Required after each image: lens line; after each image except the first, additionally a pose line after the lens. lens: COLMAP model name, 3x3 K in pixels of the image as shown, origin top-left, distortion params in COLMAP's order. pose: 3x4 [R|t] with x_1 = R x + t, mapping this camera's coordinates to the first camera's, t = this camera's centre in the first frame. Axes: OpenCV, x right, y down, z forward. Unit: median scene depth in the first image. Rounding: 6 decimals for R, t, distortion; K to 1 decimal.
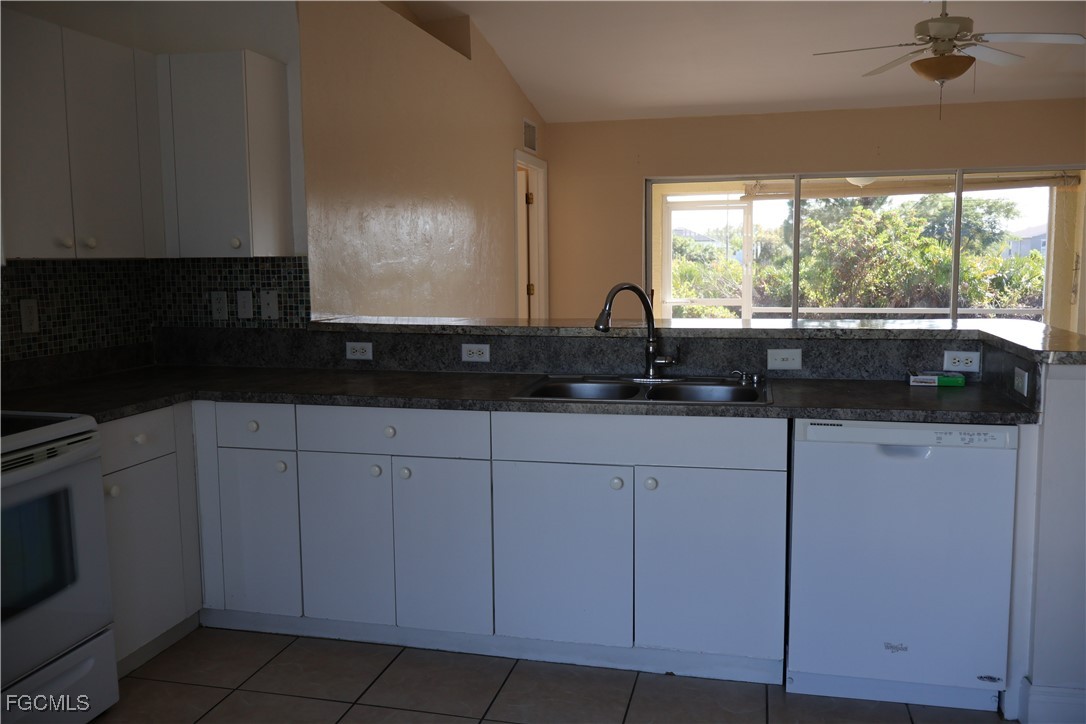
lens RADIAL K [[898.0, 0, 543.2], [0, 898.0, 358.3], [0, 0, 1]] dist [-0.026255, 0.002154]
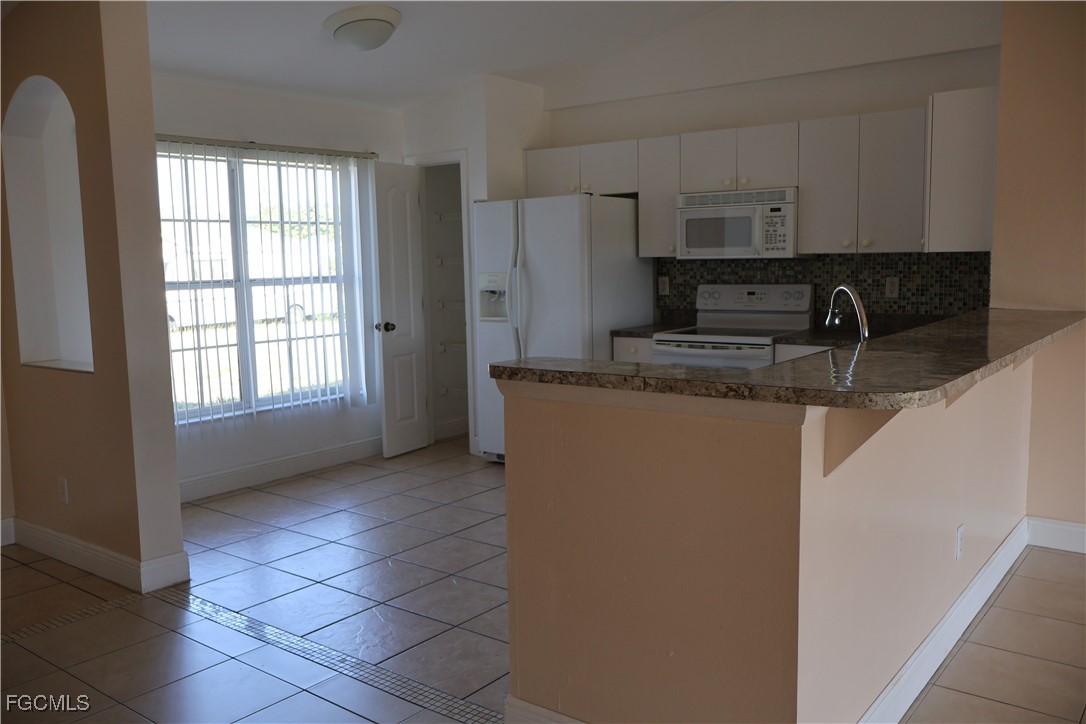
lens RADIAL K [[898.0, 0, 545.0], [0, 898.0, 364.5], [0, 0, 1]] dist [-0.026255, 0.002154]
pose [[-0.416231, 0.125501, -0.900556, 1.108310], [-0.078770, 0.981728, 0.173220, -0.135135], [0.905841, 0.143036, -0.398740, 1.046420]]
